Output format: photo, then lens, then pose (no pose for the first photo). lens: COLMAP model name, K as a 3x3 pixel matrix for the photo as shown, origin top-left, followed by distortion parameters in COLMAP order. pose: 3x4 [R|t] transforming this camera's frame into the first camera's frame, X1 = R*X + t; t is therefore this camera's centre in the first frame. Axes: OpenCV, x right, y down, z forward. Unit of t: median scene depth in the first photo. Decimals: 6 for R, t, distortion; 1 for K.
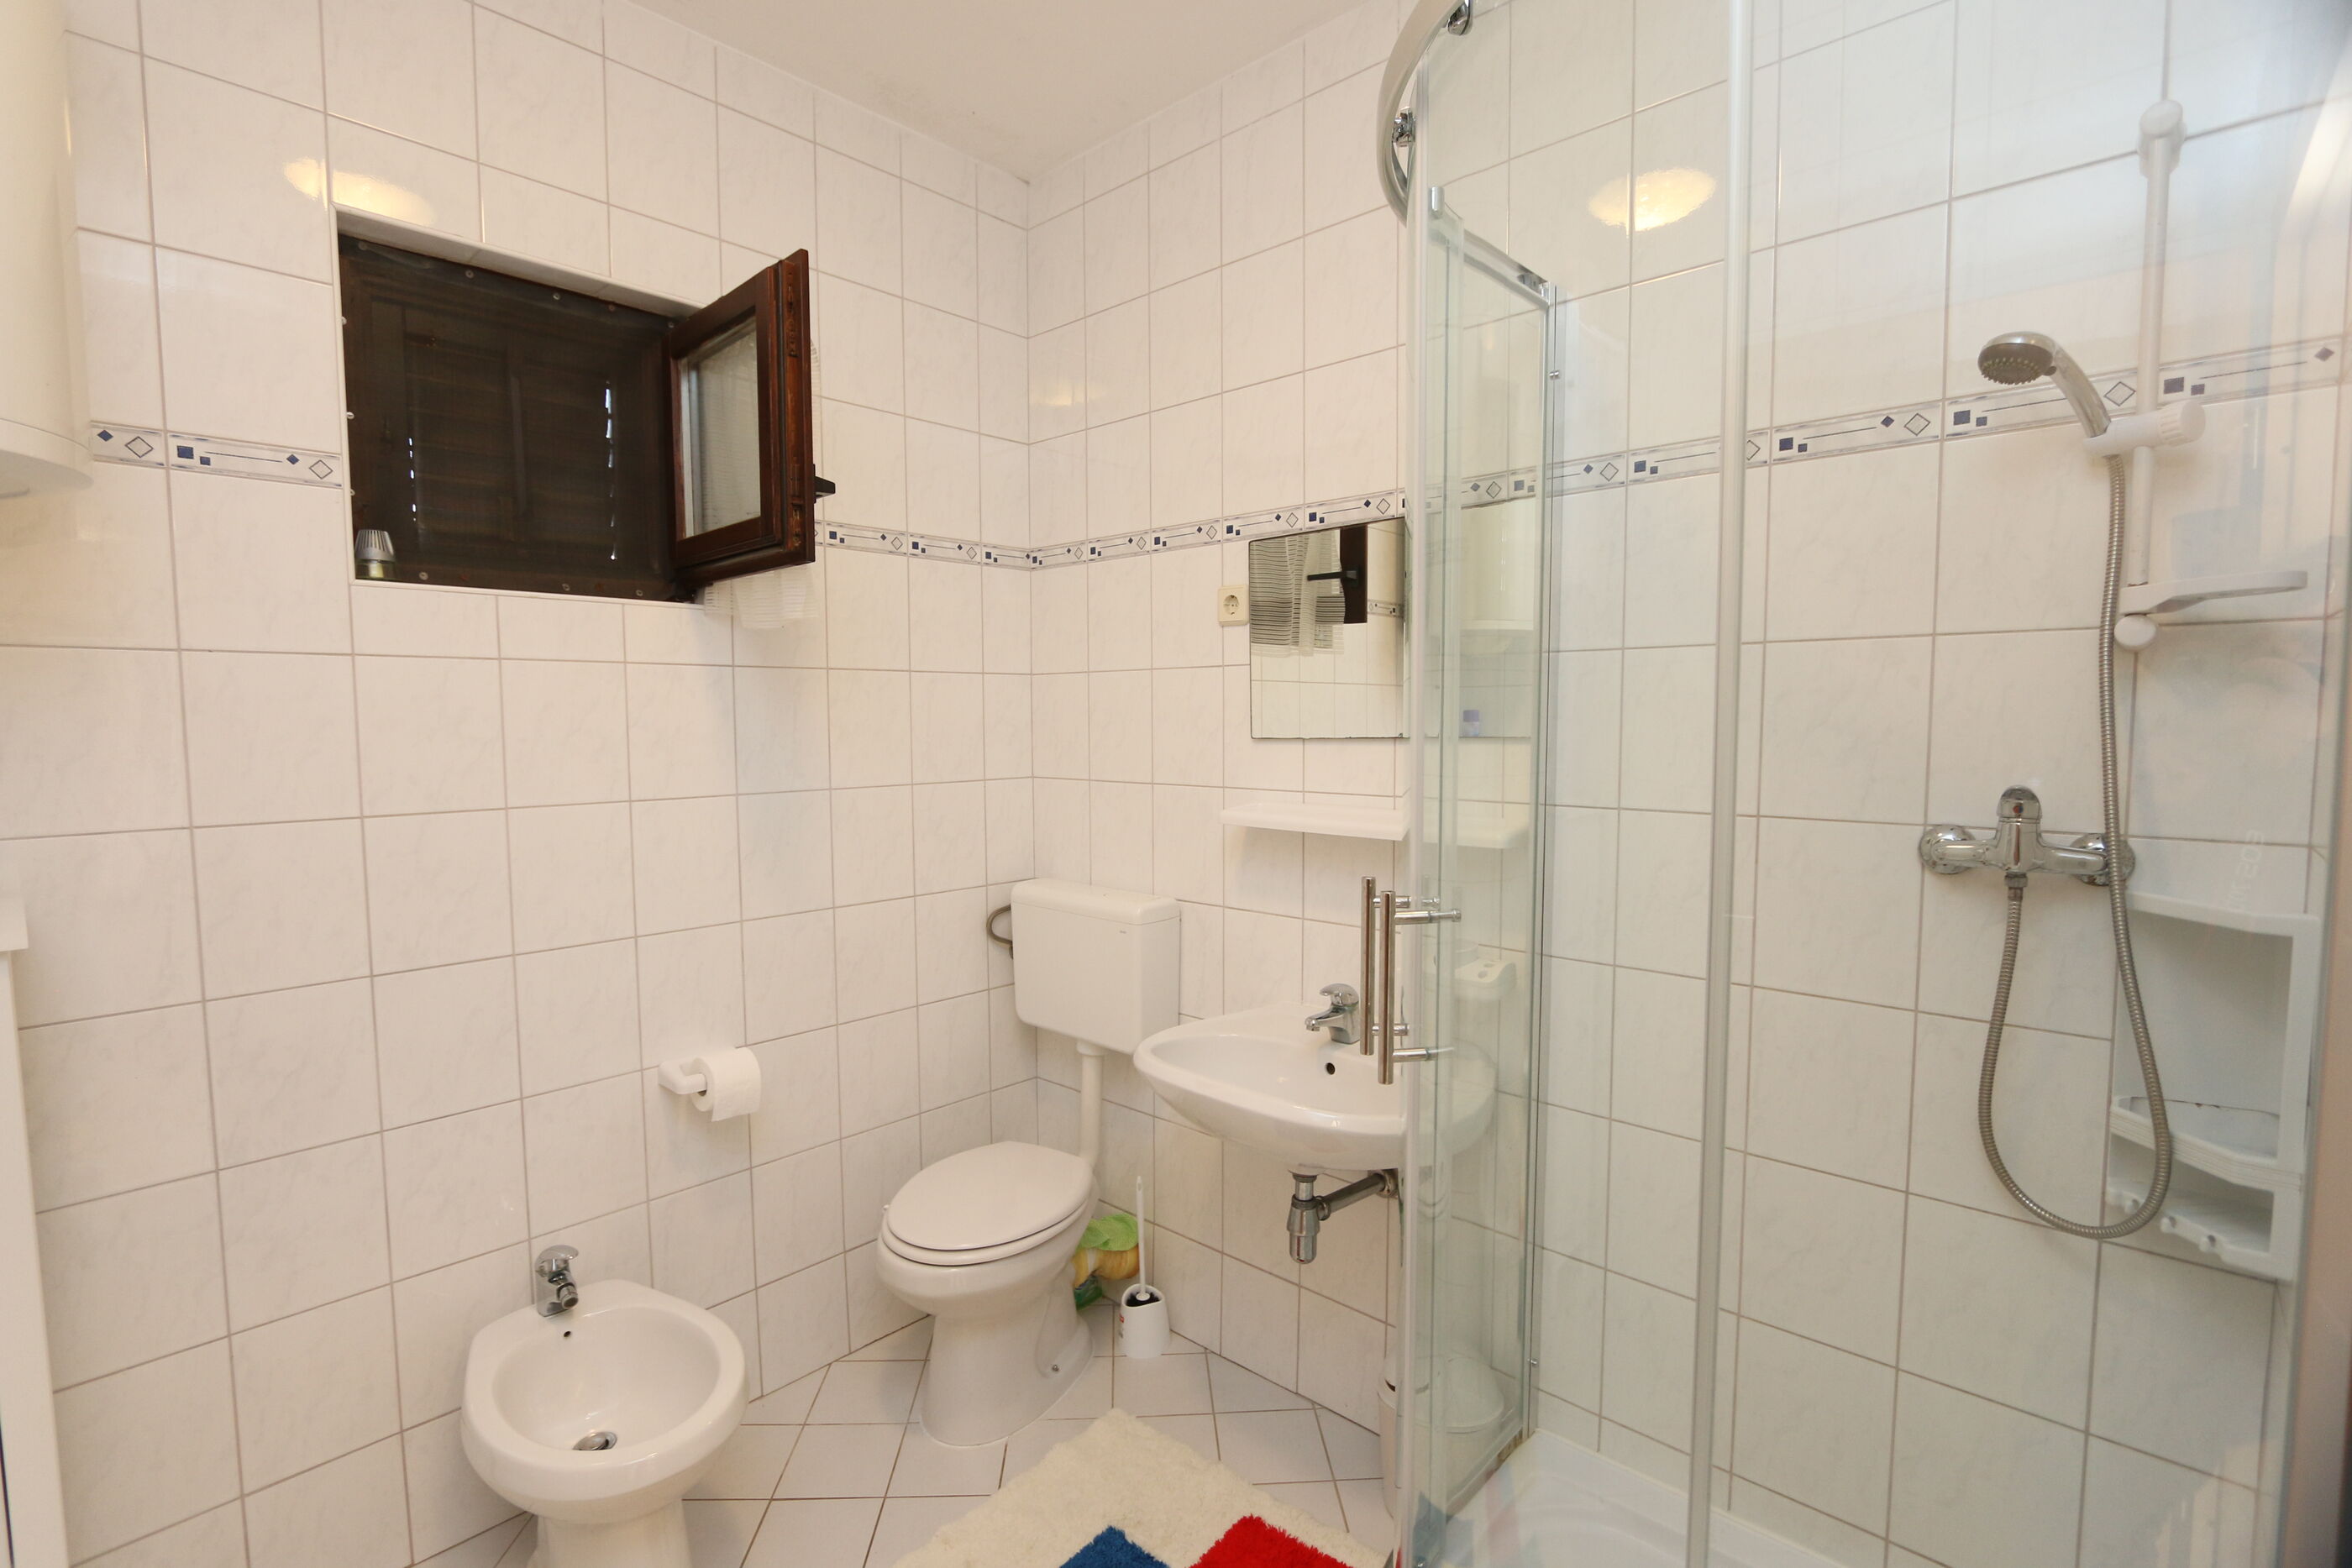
lens RADIAL K [[1073.7, 0, 1160.3], [0, 1073.7, 792.5], [0, 0, 1]] dist [-0.012610, 0.000464]
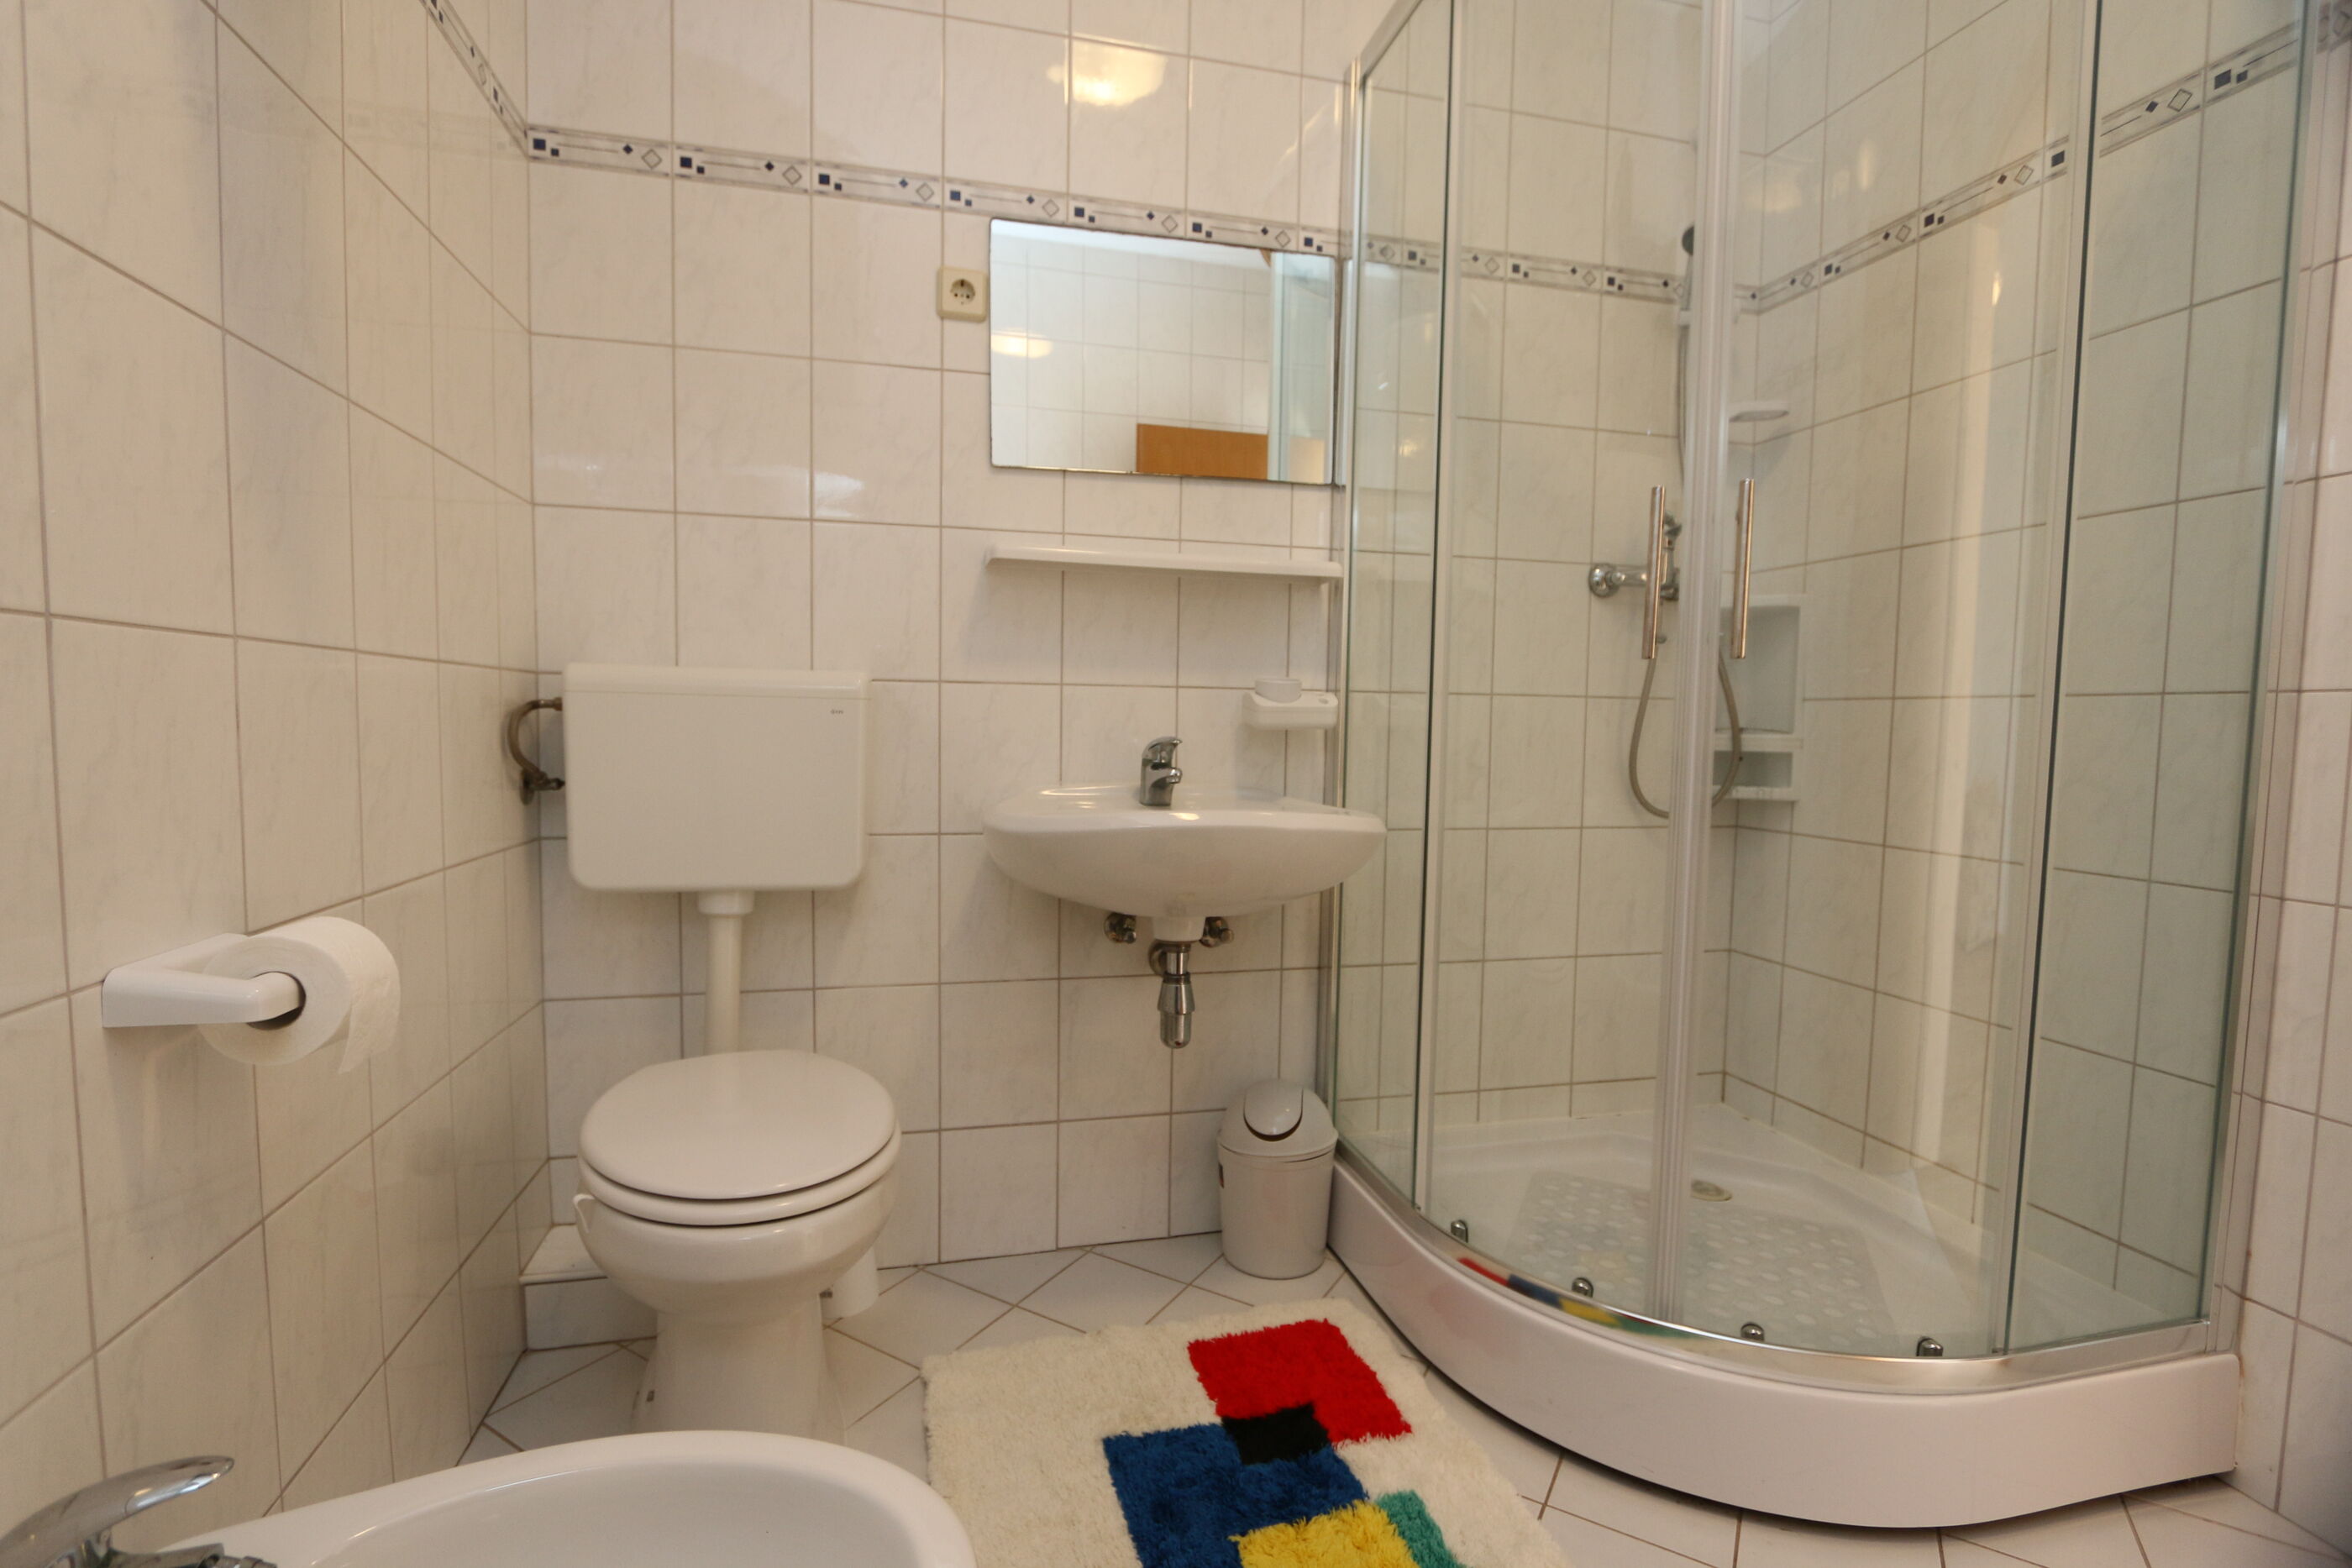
lens RADIAL K [[1073.7, 0, 1160.3], [0, 1073.7, 792.5], [0, 0, 1]] dist [-0.012610, 0.000464]
pose [[0.551051, -0.042562, 0.833386, -0.576755], [0.042045, 0.998846, 0.023212, 0.198574], [-0.833412, 0.022249, 0.552204, 0.494340]]
